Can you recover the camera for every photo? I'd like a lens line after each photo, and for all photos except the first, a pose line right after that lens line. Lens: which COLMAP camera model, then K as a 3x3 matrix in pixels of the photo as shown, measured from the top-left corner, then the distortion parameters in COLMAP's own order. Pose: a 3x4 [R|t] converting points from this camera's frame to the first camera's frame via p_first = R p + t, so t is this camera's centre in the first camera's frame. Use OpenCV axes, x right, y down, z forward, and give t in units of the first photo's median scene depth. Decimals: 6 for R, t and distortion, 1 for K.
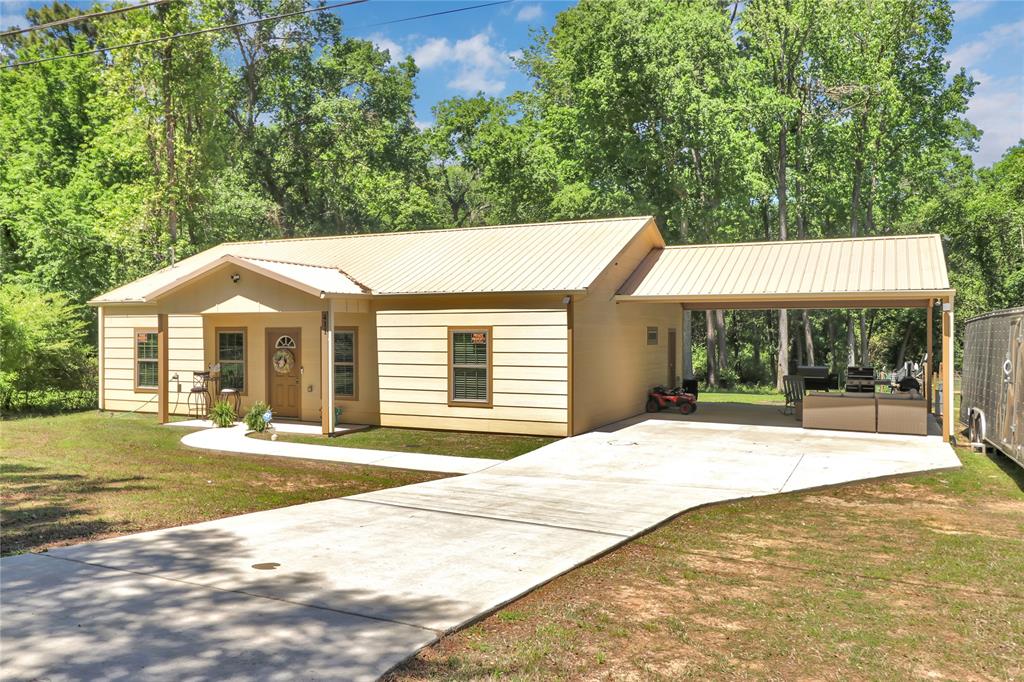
lens RADIAL K [[840.8, 0, 513.1], [0, 840.8, 340.8], [0, 0, 1]] dist [0.040806, 0.010057]
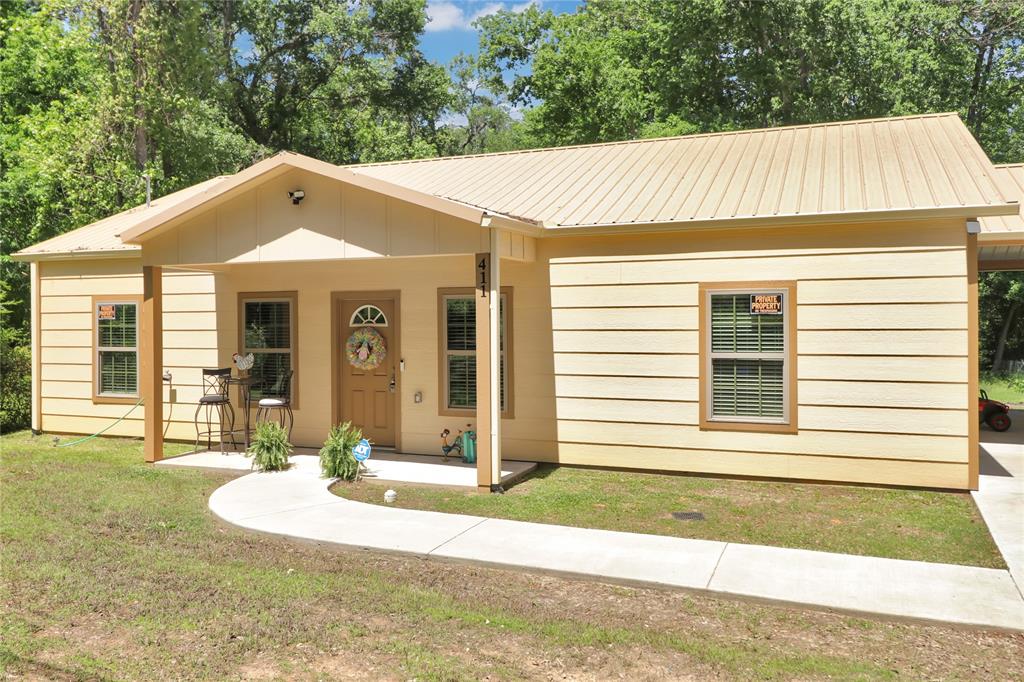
lens RADIAL K [[840.8, 0, 511.7], [0, 840.8, 338.6], [0, 0, 1]] dist [0.040806, 0.010057]
pose [[0.997546, -0.004928, 0.069840, -0.209629], [0.004328, 0.999952, 0.008735, 0.011929], [-0.069879, -0.008411, 0.997520, 0.410904]]
